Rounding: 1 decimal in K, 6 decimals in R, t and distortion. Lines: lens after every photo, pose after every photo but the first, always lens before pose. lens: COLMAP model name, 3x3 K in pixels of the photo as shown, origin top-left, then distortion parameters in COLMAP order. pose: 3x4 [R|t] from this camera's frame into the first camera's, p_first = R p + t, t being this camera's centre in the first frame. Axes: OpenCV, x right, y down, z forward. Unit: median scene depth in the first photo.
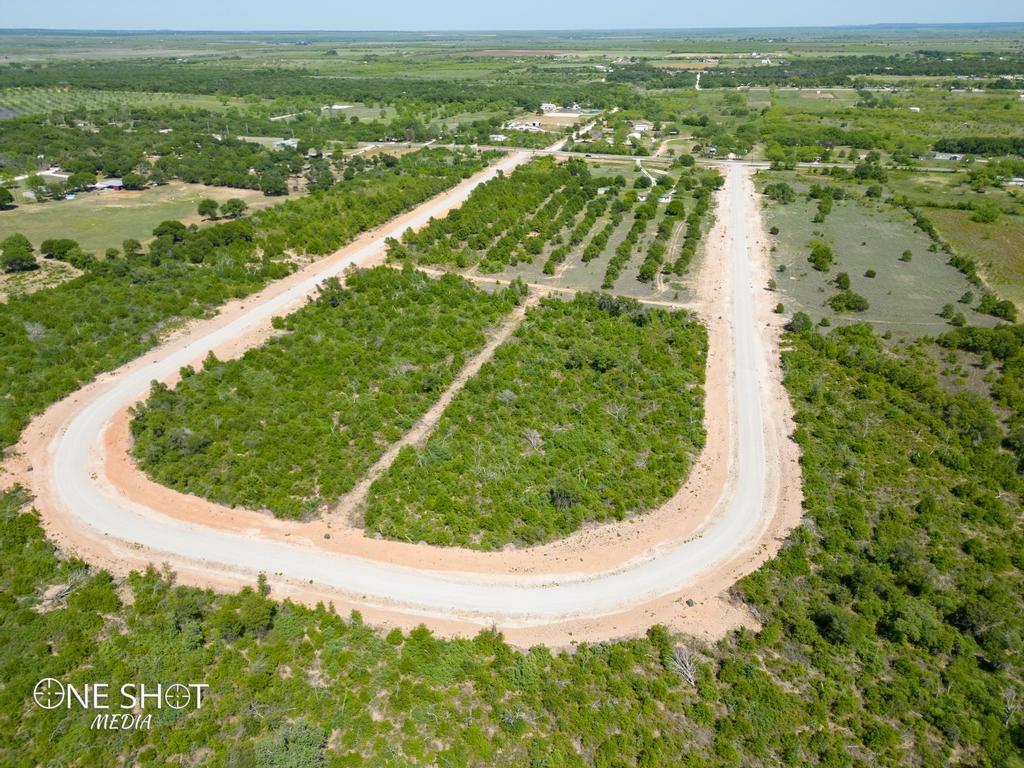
lens RADIAL K [[723.2, 0, 507.9], [0, 723.2, 384.0], [0, 0, 1]] dist [0.023788, -0.005136]
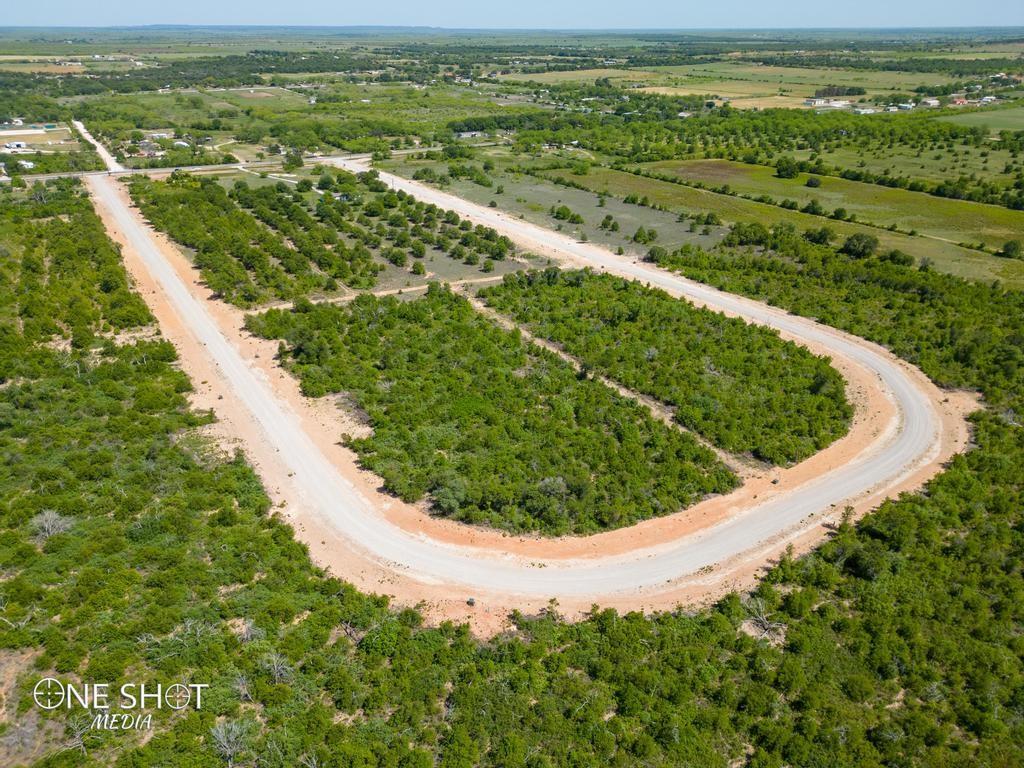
lens RADIAL K [[723.2, 0, 507.9], [0, 723.2, 384.0], [0, 0, 1]] dist [0.023788, -0.005136]
pose [[0.657797, -0.331135, 0.676500, -1.063414], [0.331821, 0.933720, 0.134393, -0.188789], [-0.676164, 0.136073, 0.724076, 0.383684]]
